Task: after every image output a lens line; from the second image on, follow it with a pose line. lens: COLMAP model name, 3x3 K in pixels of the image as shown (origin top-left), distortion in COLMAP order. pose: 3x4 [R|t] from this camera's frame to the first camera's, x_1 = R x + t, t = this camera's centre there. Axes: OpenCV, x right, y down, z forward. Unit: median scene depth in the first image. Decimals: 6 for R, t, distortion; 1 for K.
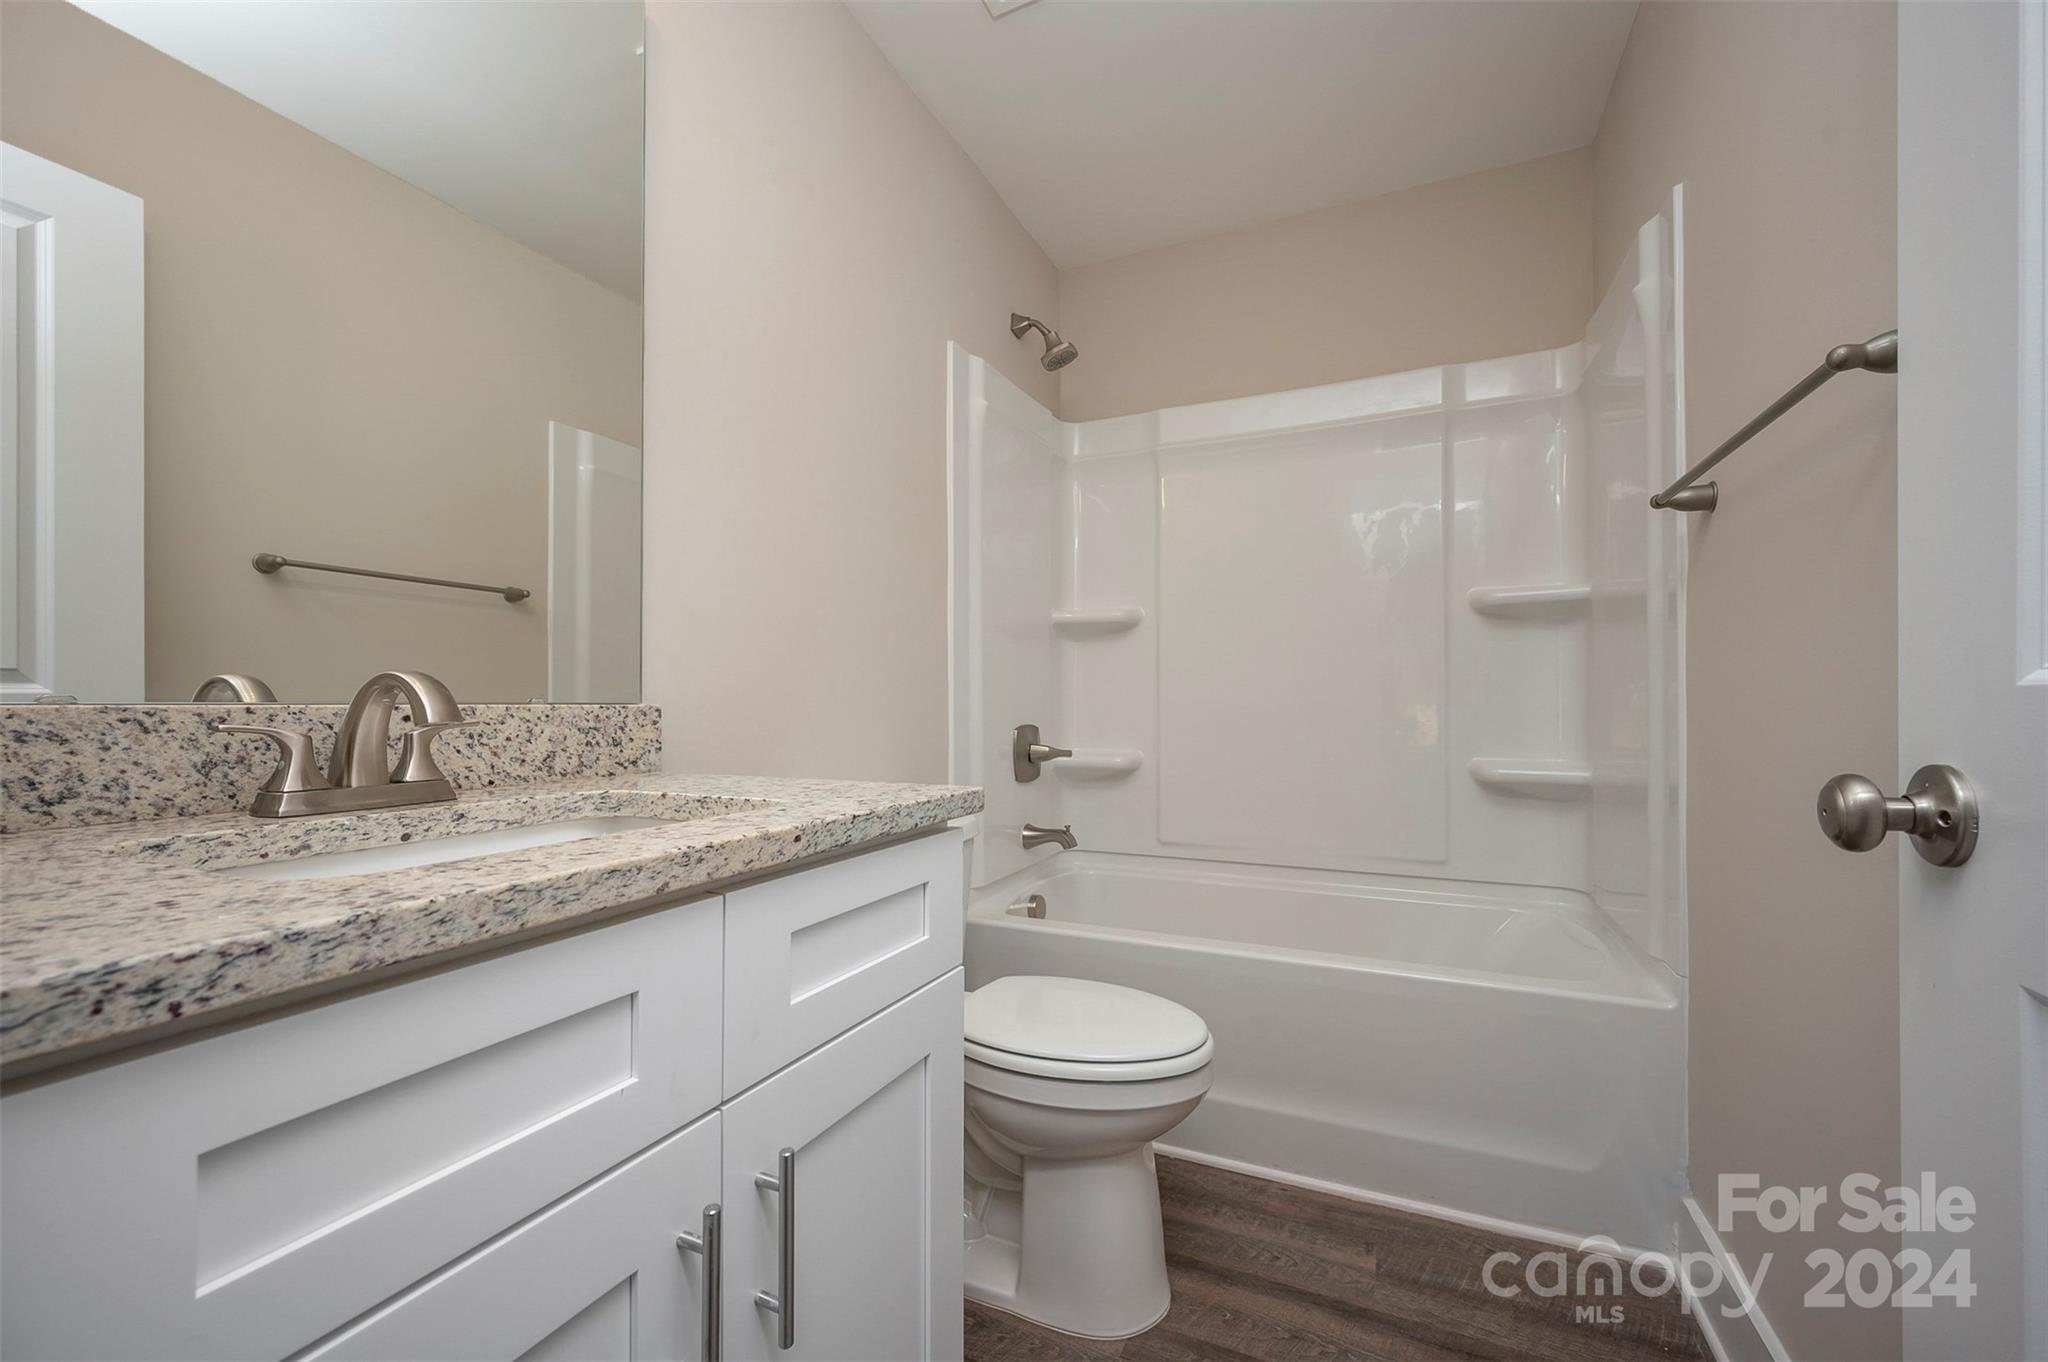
lens RADIAL K [[824.8, 0, 1032.9], [0, 824.8, 702.2], [0, 0, 1]] dist [-0.002159, -0.000137]
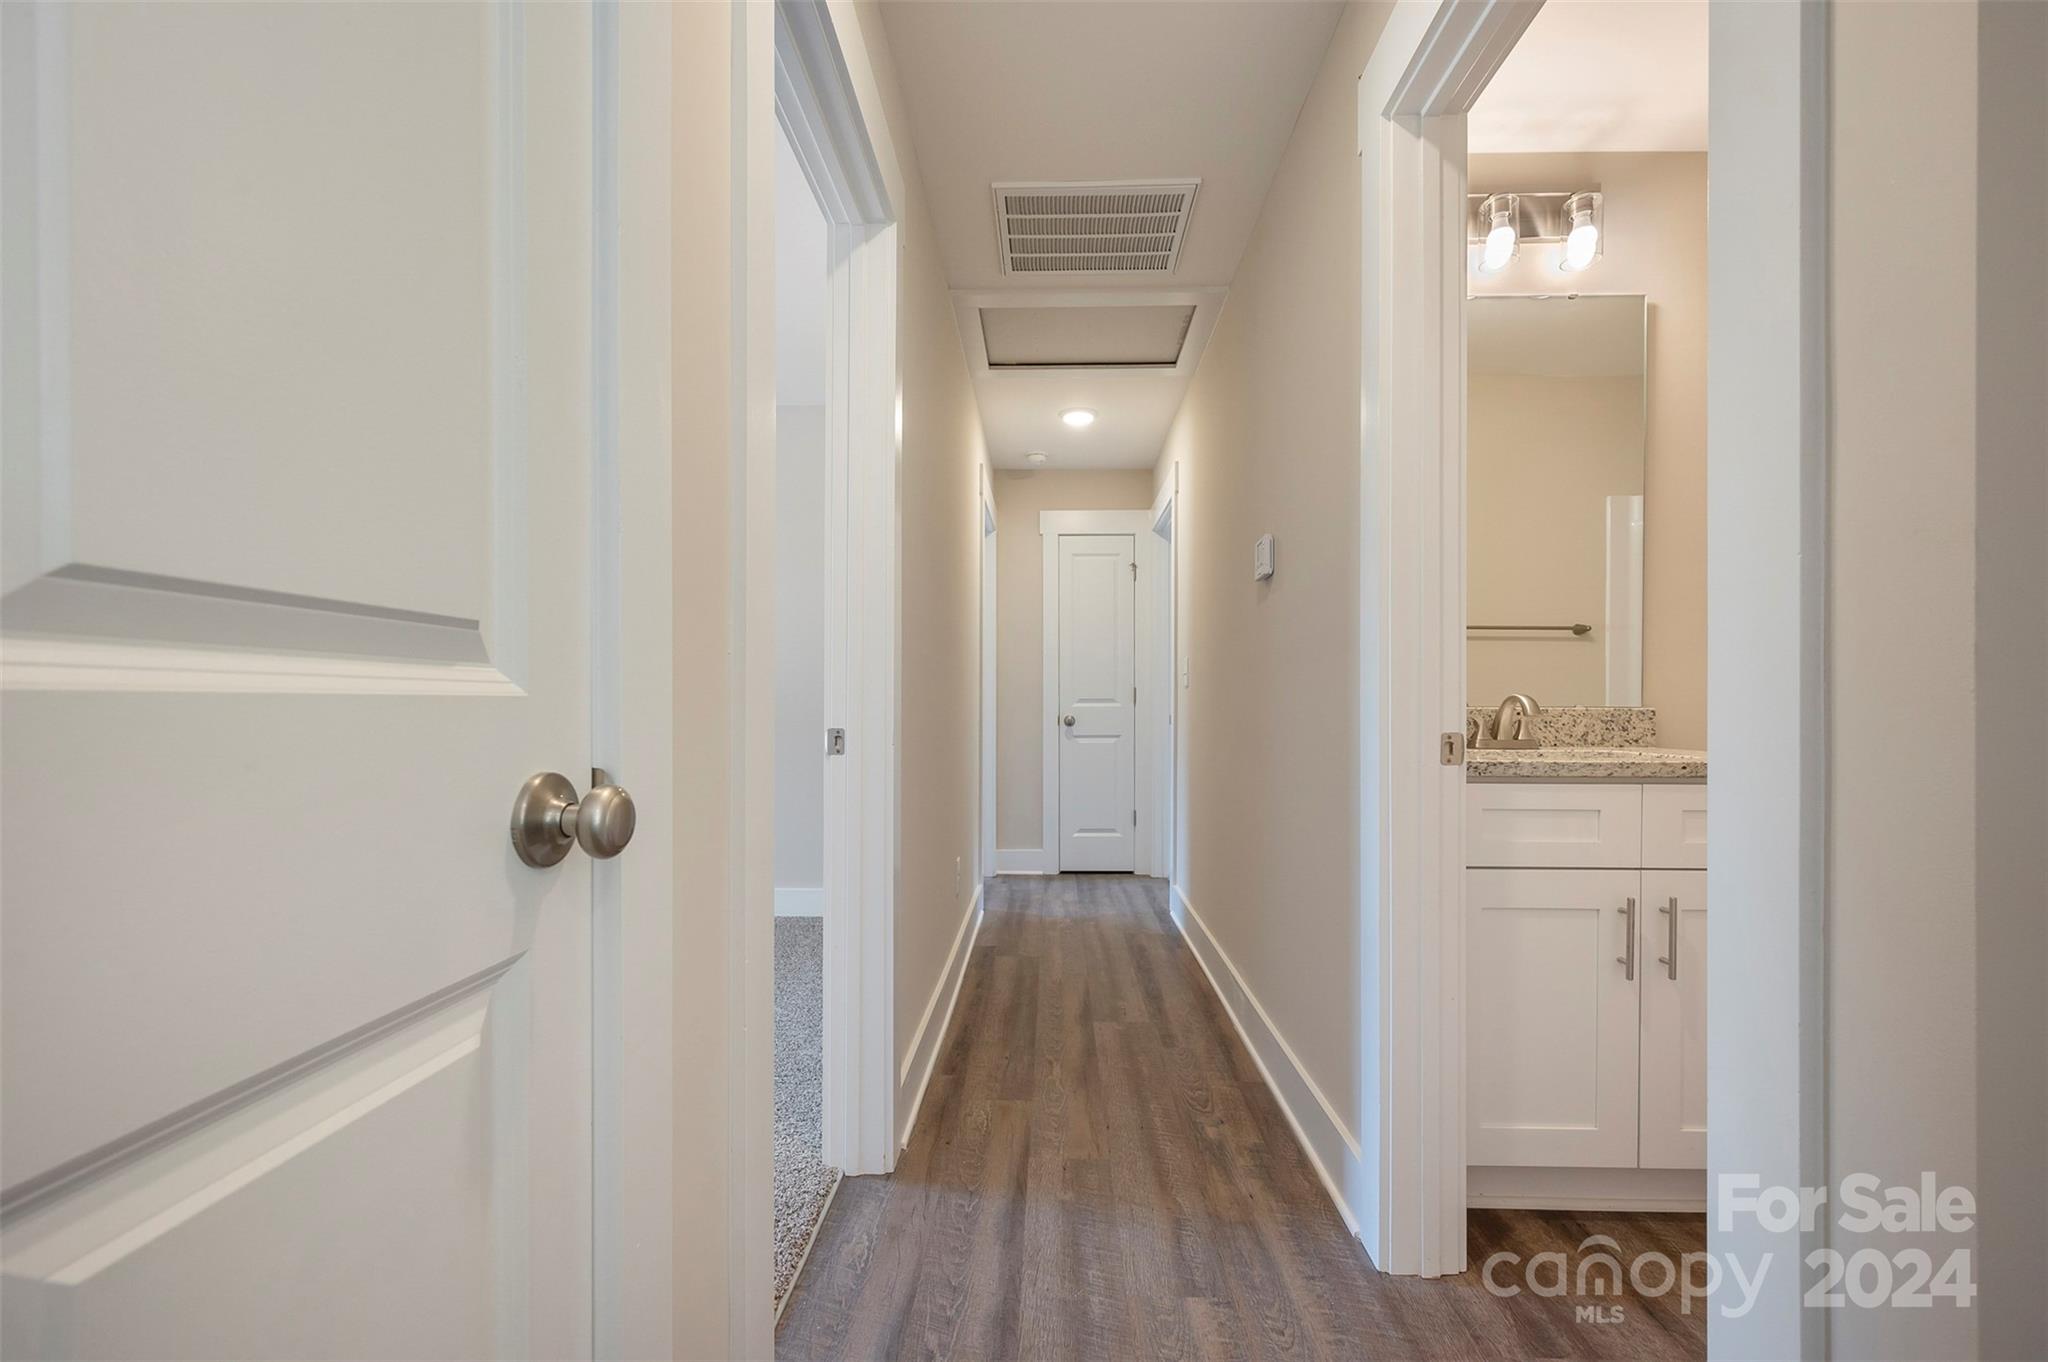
lens RADIAL K [[824.8, 0, 1032.9], [0, 824.8, 702.2], [0, 0, 1]] dist [-0.002159, -0.000137]
pose [[0.396121, -0.001063, -0.918198, 0.867305], [-0.002718, 0.999994, -0.002331, -0.003061], [0.918194, 0.003419, 0.396116, -1.230548]]
